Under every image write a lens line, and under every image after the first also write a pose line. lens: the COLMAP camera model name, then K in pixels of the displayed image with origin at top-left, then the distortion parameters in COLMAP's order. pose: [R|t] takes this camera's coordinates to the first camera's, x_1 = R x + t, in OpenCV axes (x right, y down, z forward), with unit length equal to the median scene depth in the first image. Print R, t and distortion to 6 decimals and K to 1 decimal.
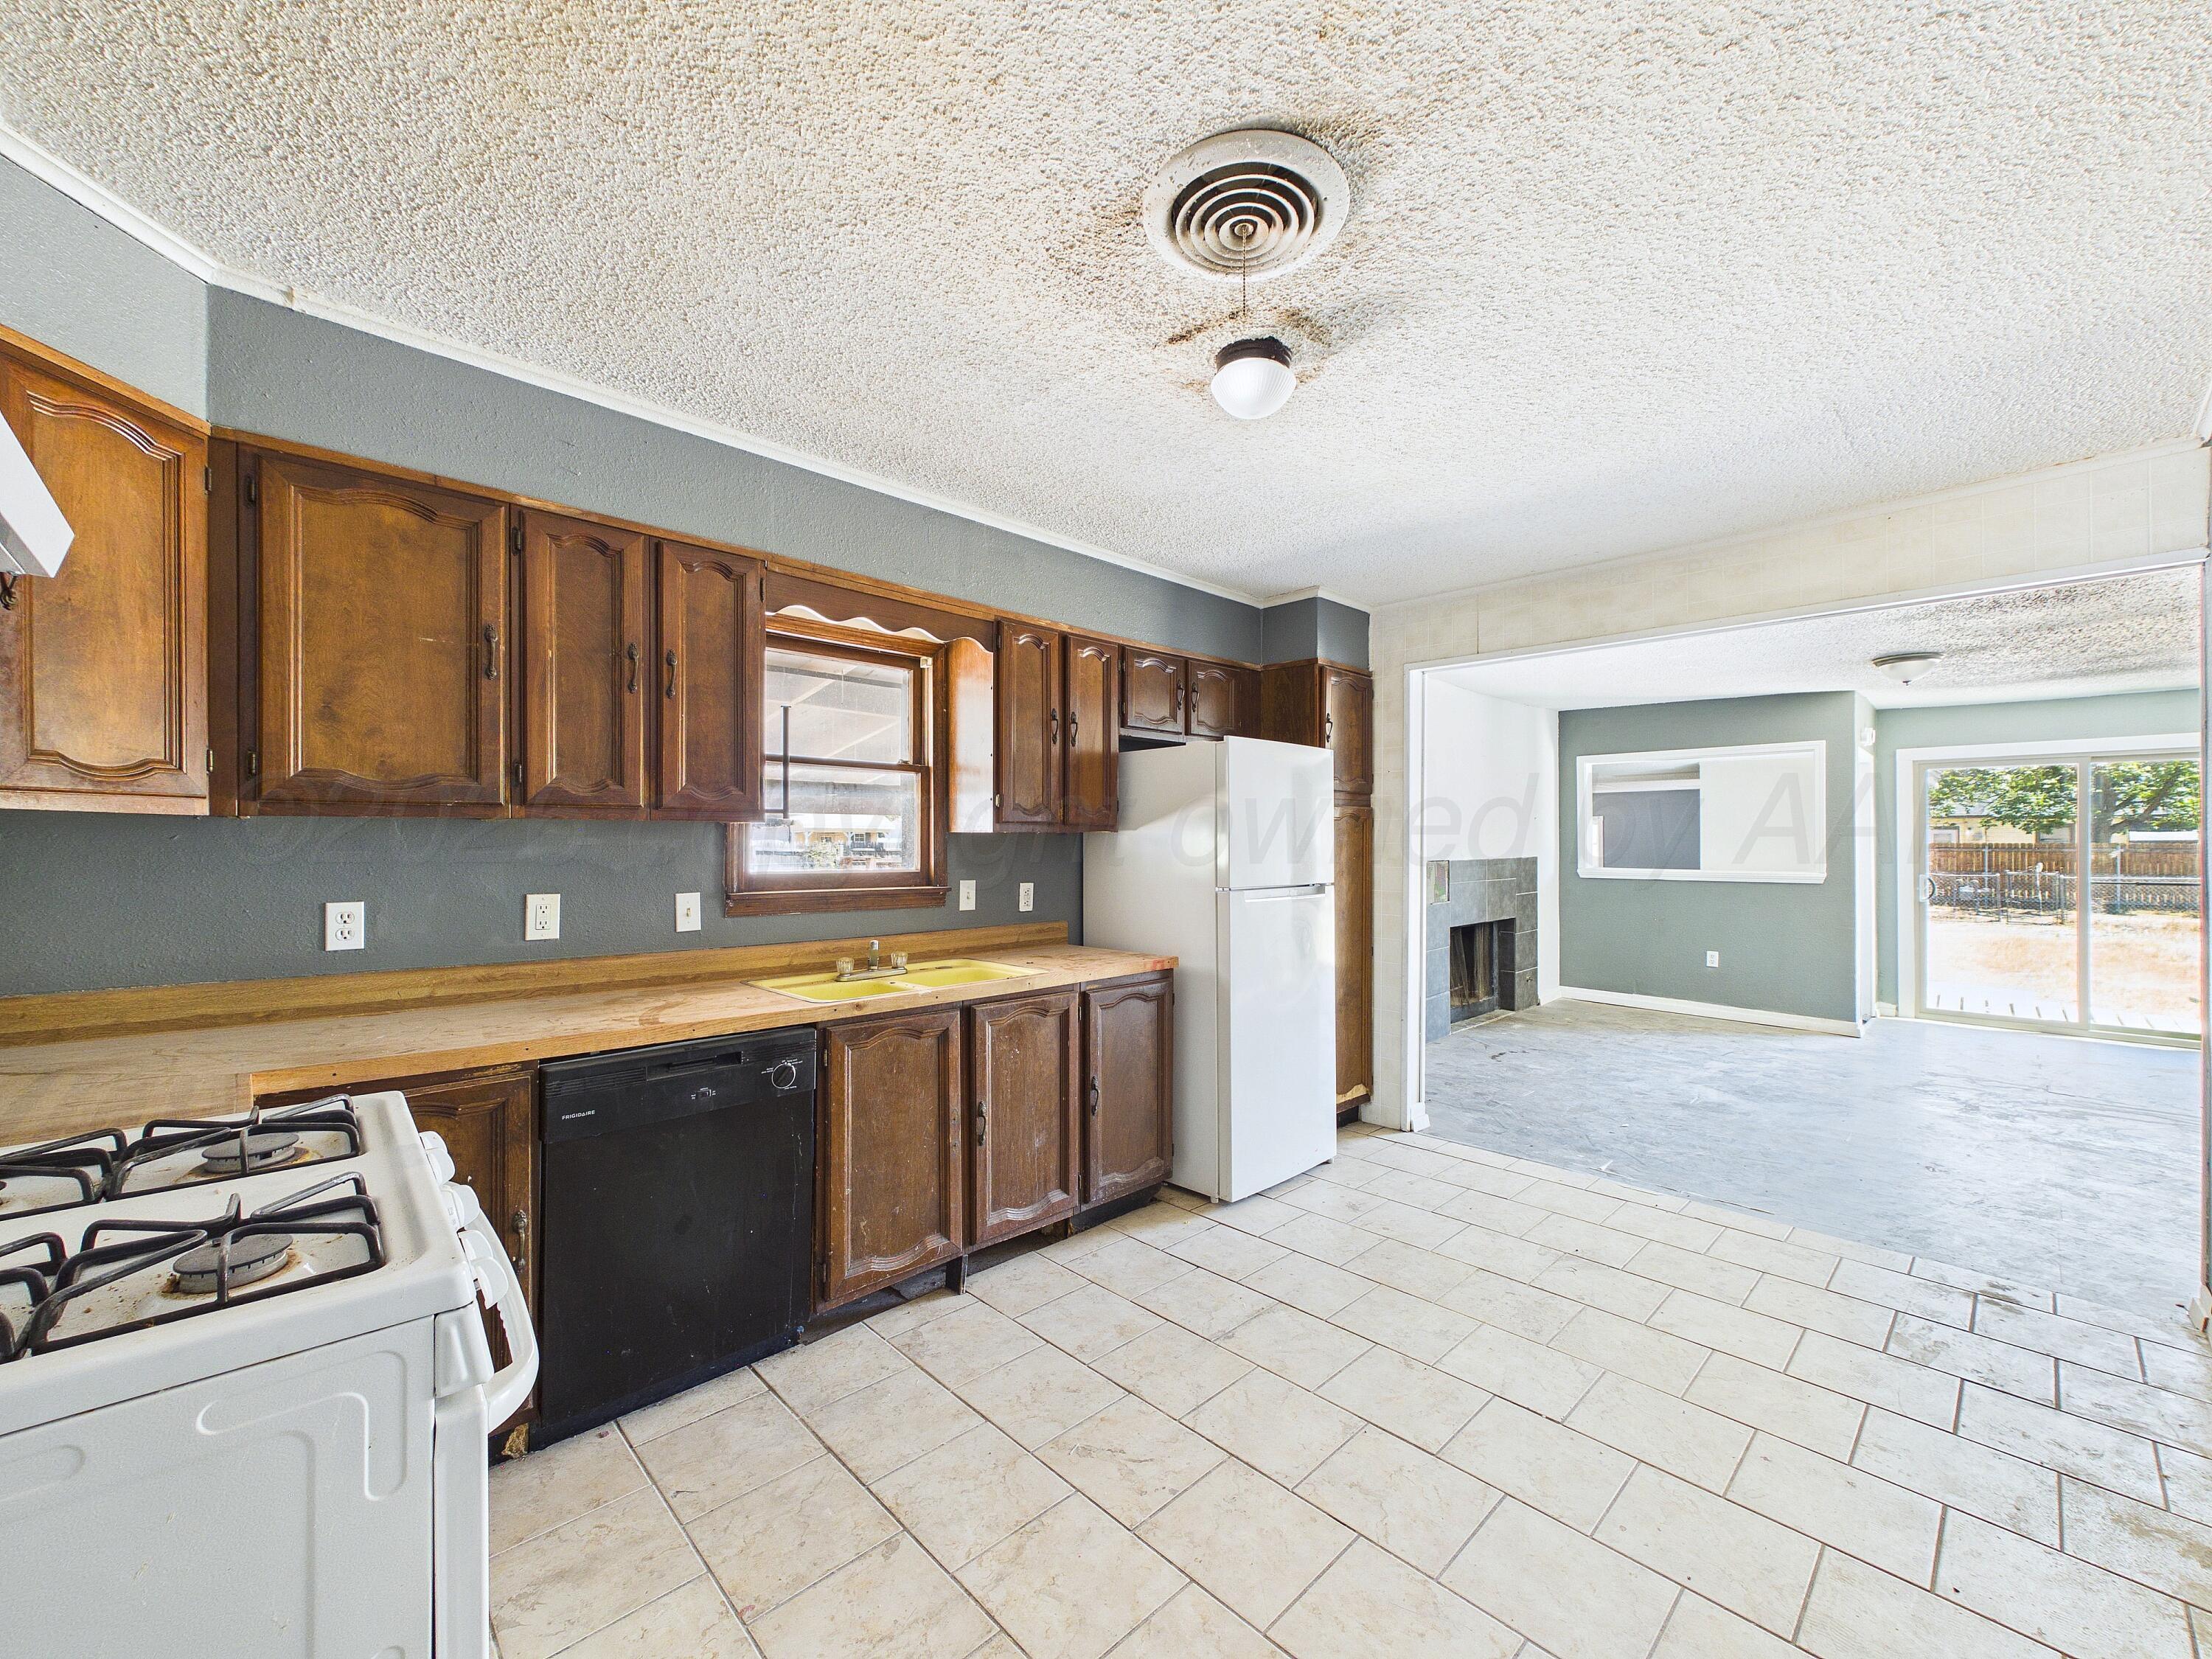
lens RADIAL K [[893.3, 0, 1106.6], [0, 893.3, 848.2], [0, 0, 1]] dist [0.001090, -0.000048]
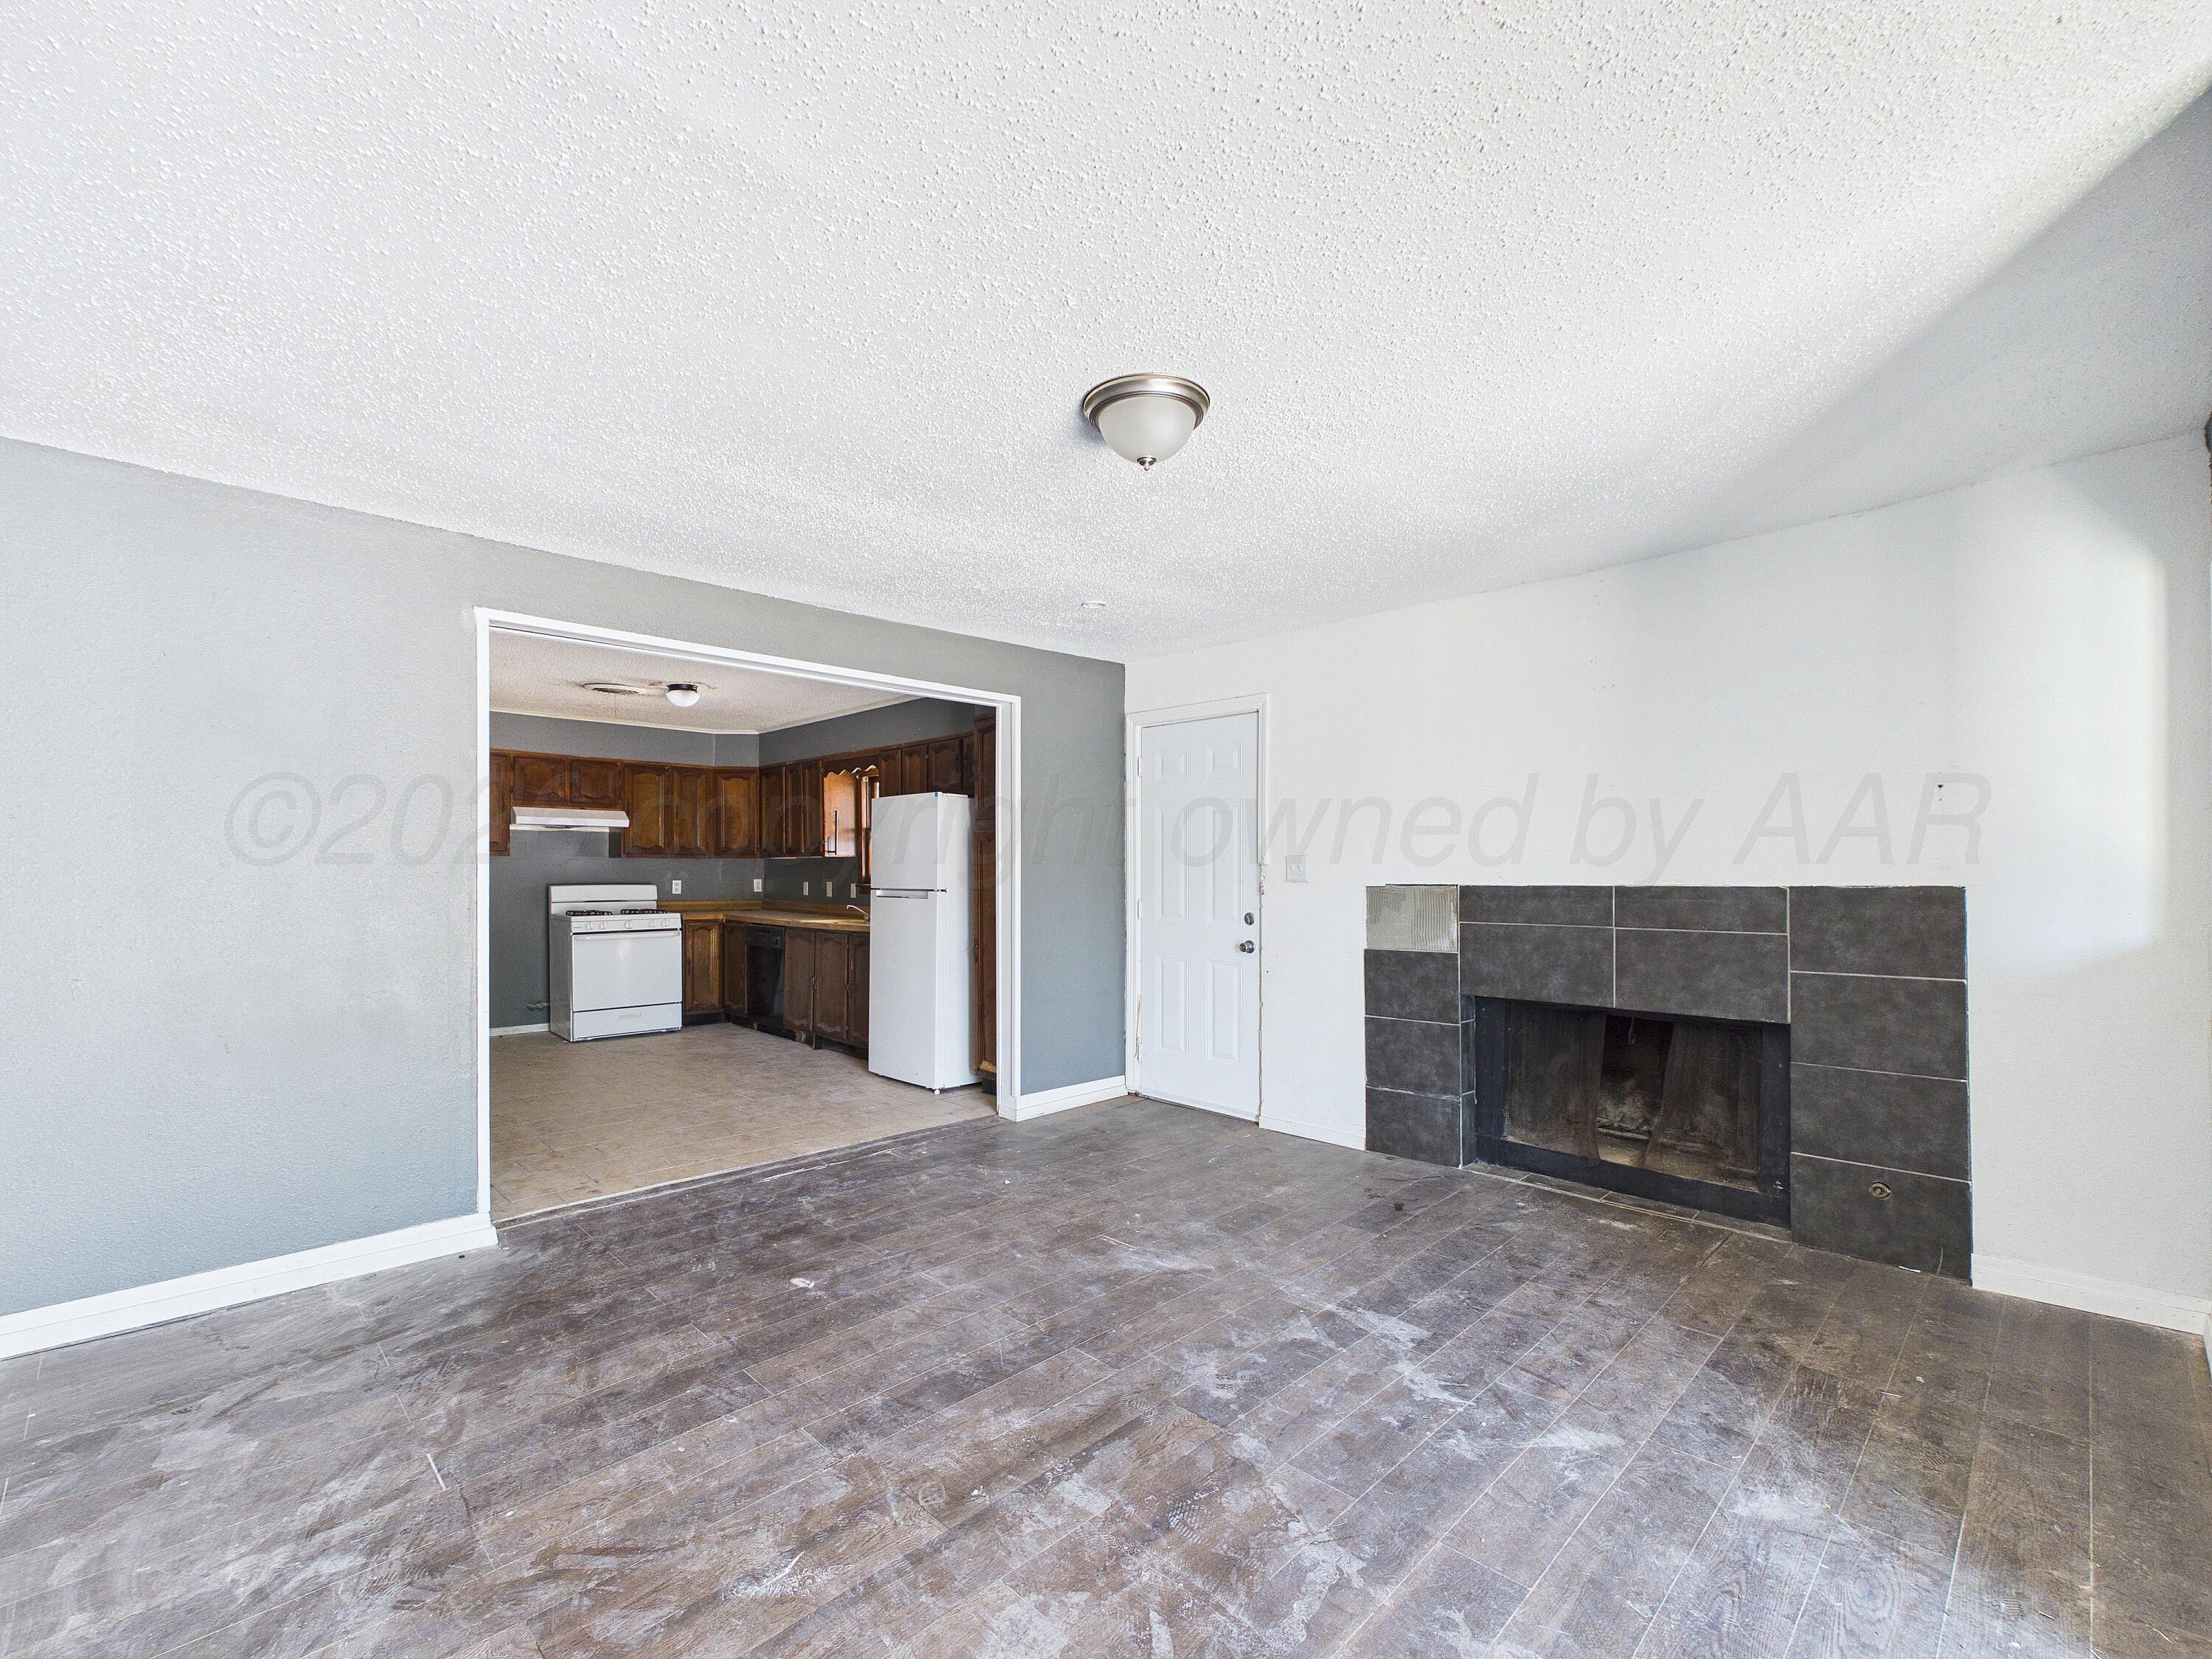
lens RADIAL K [[972.7, 0, 1106.3], [0, 972.7, 865.7], [0, 0, 1]] dist [-0.000861, -0.000125]
pose [[0.009364, -0.004785, -0.999945, 2.397169], [-0.003287, 0.999983, -0.004815, 0.010971], [0.999951, 0.003332, 0.009348, 1.708926]]
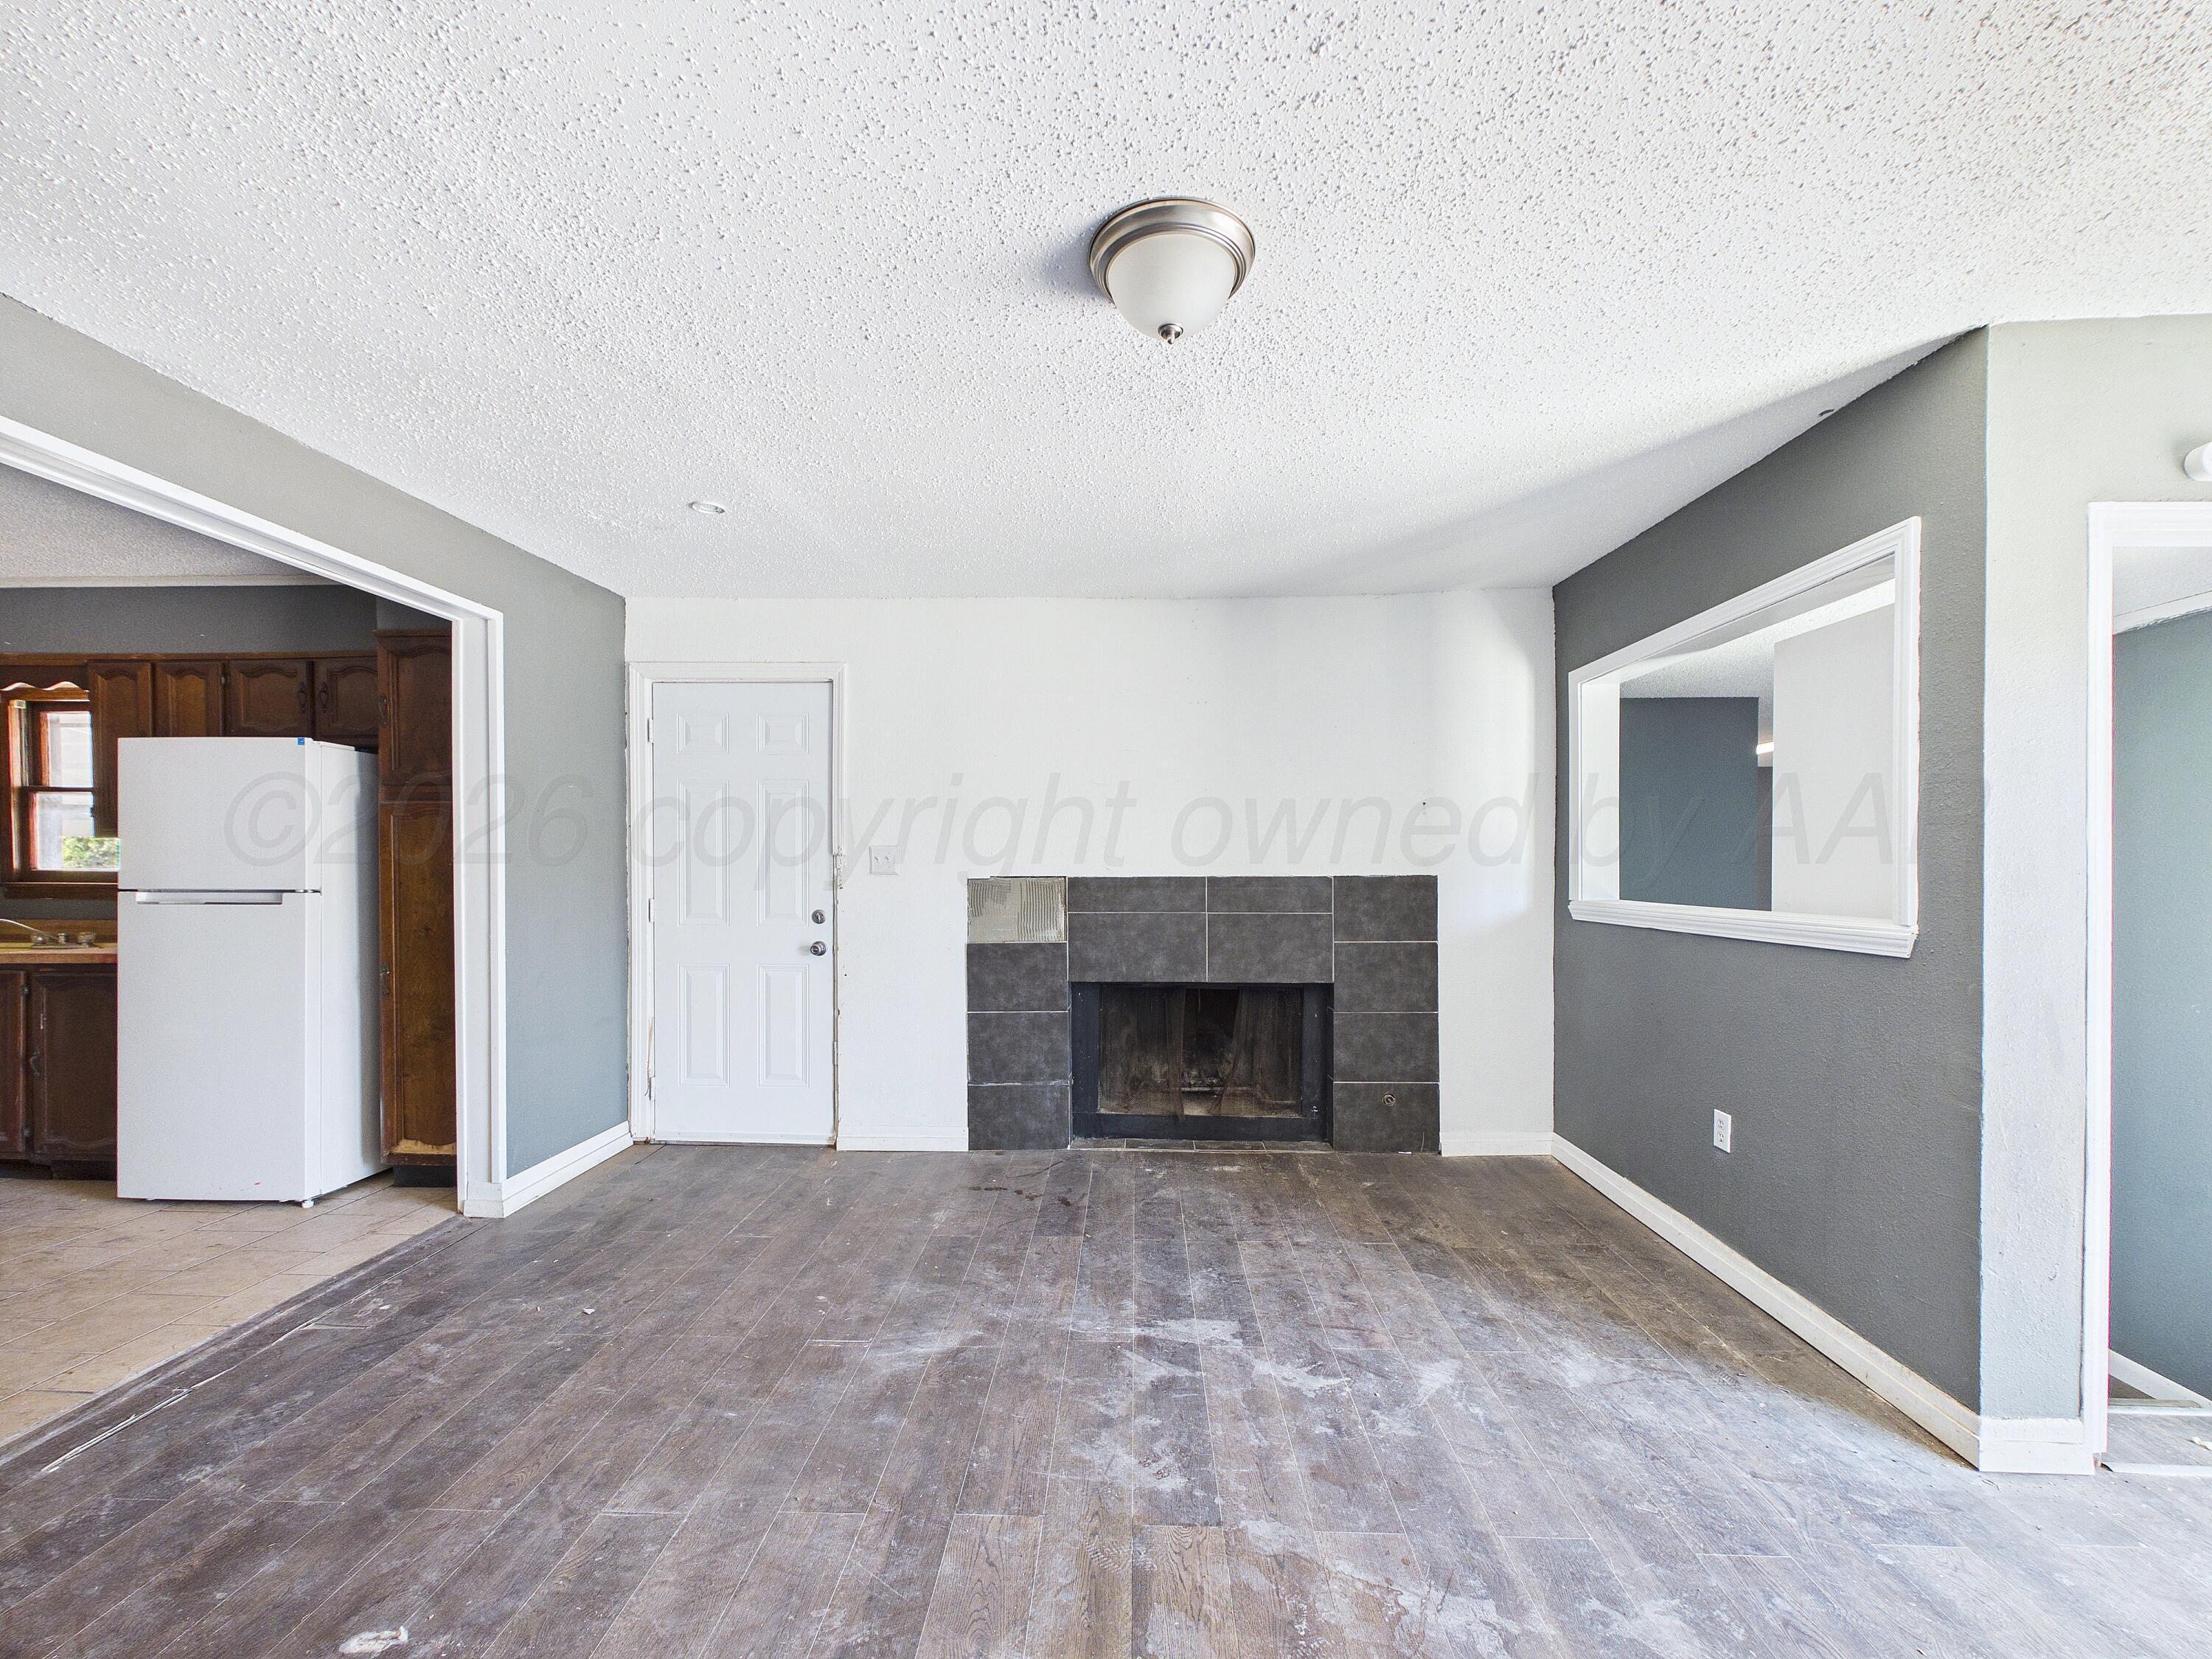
lens RADIAL K [[892.9, 0, 1110.3], [0, 892.9, 872.5], [0, 0, 1]] dist [0.000578, 0.000121]
pose [[0.693332, 0.009887, -0.720551, 1.972018], [-0.005514, 0.999949, 0.008415, 0.012673], [0.720597, -0.001862, 0.693351, 1.320635]]
